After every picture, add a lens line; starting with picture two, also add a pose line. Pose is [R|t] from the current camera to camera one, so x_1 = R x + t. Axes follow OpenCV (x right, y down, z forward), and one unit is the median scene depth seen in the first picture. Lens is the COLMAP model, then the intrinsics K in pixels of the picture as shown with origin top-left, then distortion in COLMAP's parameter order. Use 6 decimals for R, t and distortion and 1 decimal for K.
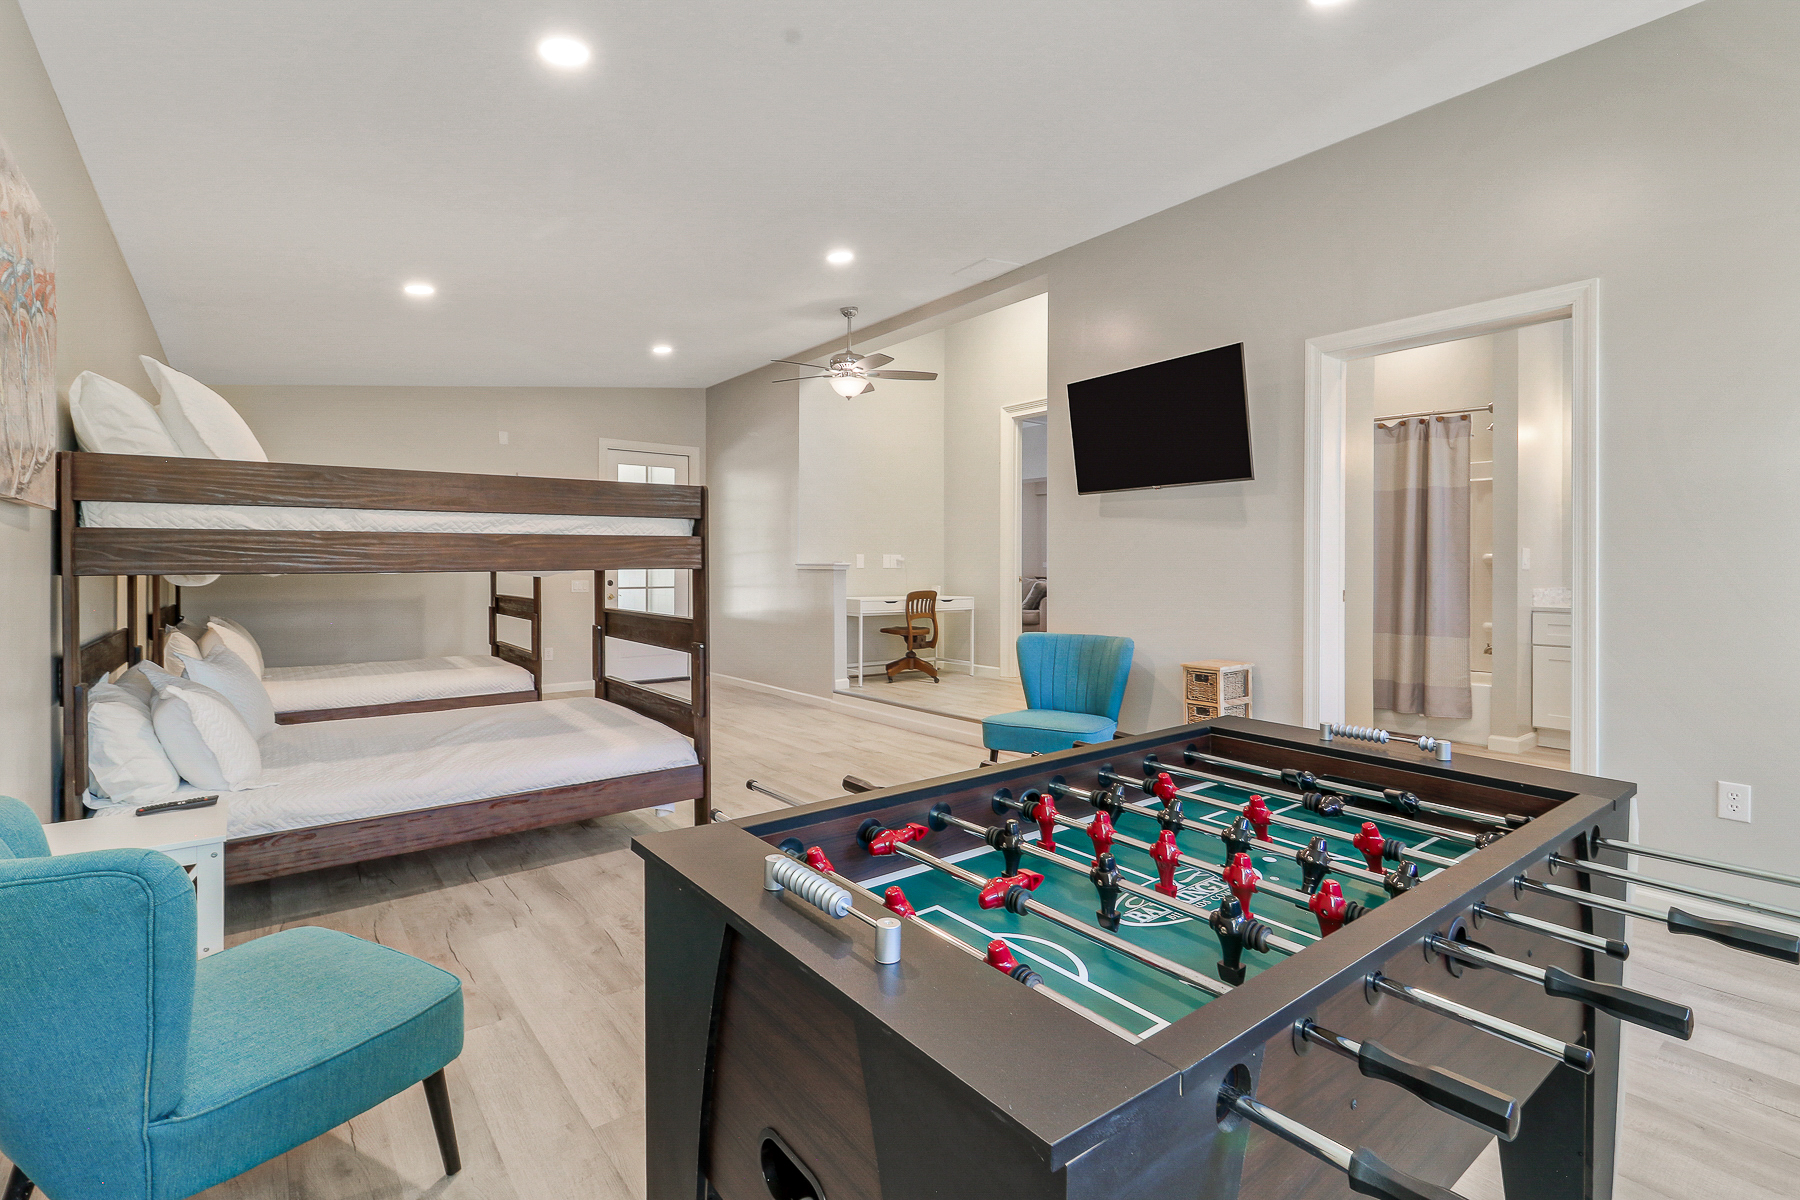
lens RADIAL K [[845.8, 0, 909.7], [0, 845.8, 565.2], [0, 0, 1]] dist [0.018862, -0.000106]
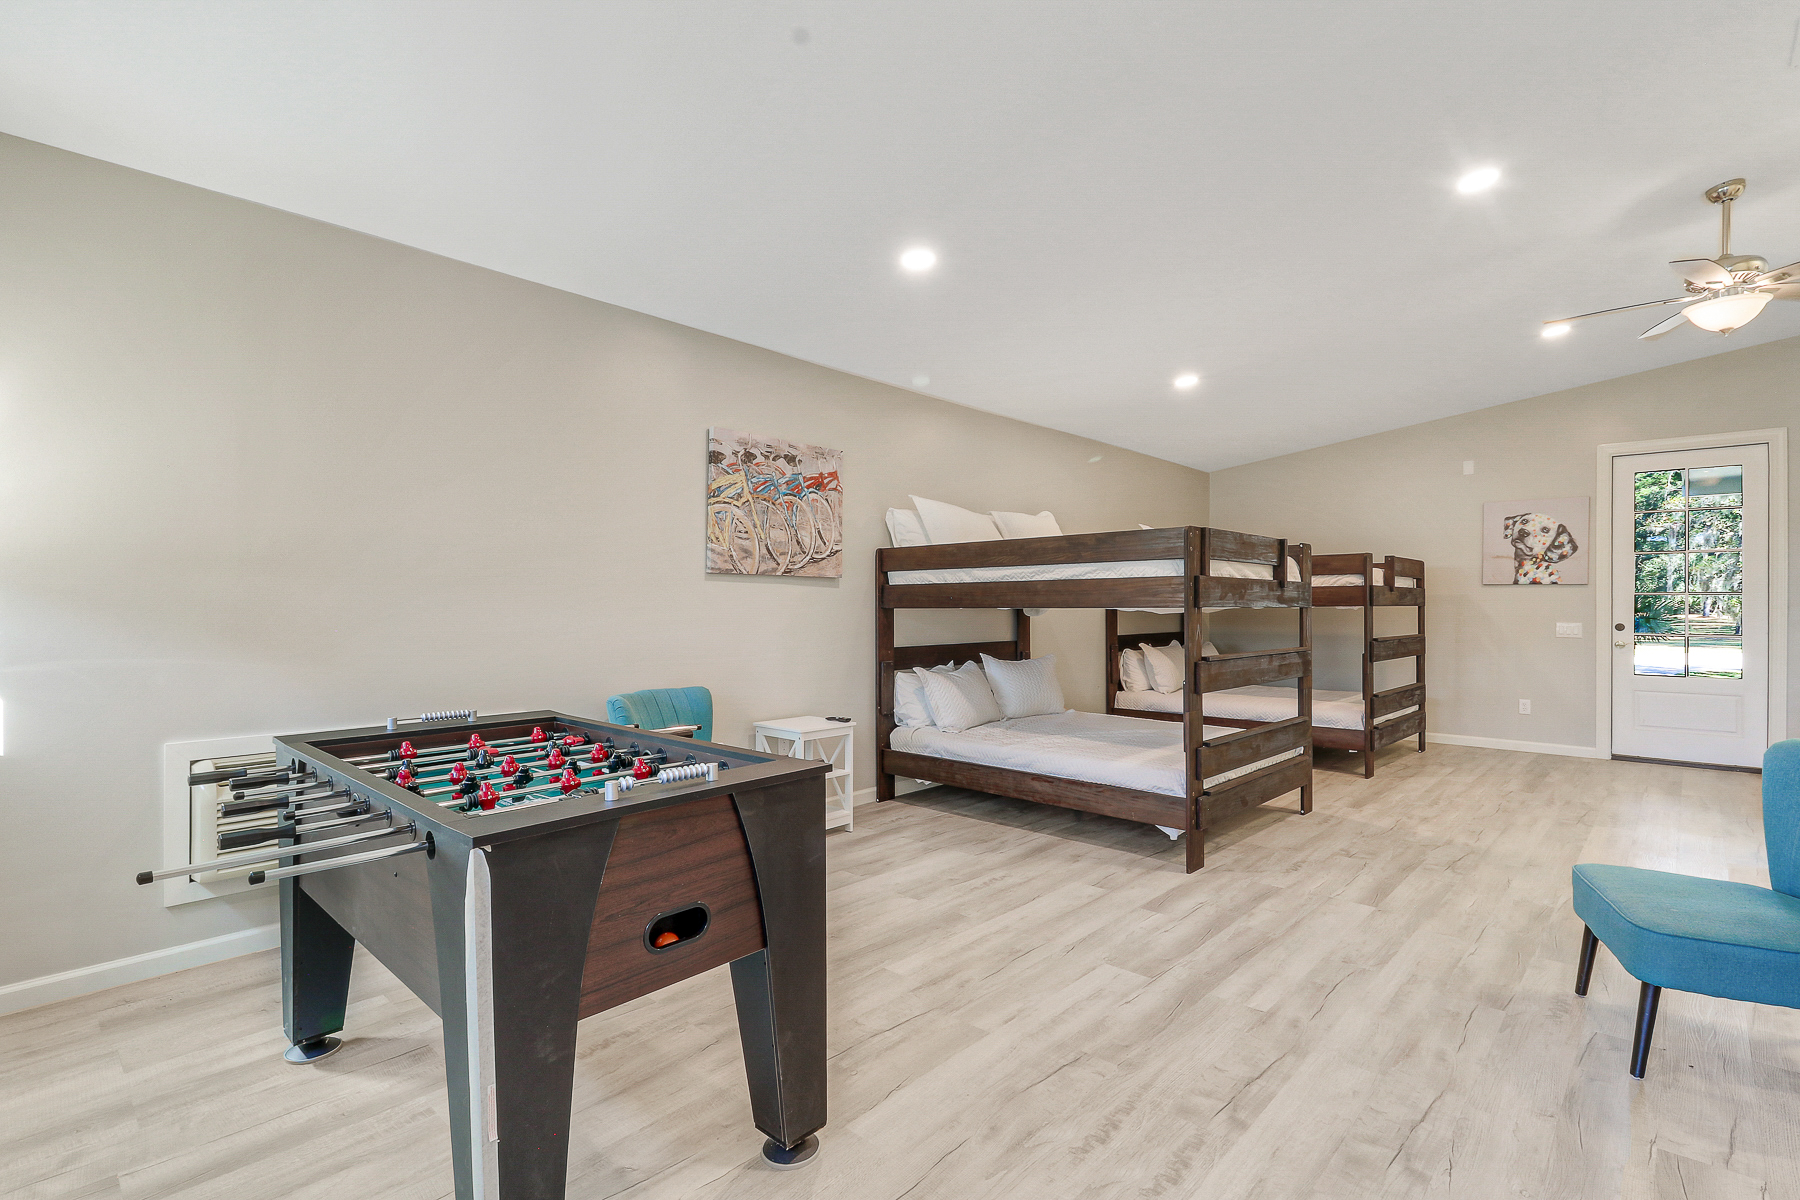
lens RADIAL K [[825.2, 0, 908.1], [0, 825.2, 600.9], [0, 0, 1]] dist [0.004470, -0.000308]
pose [[0.159676, -0.008369, -0.987134, 0.289219], [-0.008099, 0.999919, -0.009787, 0.003971], [0.987136, 0.009558, 0.159596, 0.213704]]
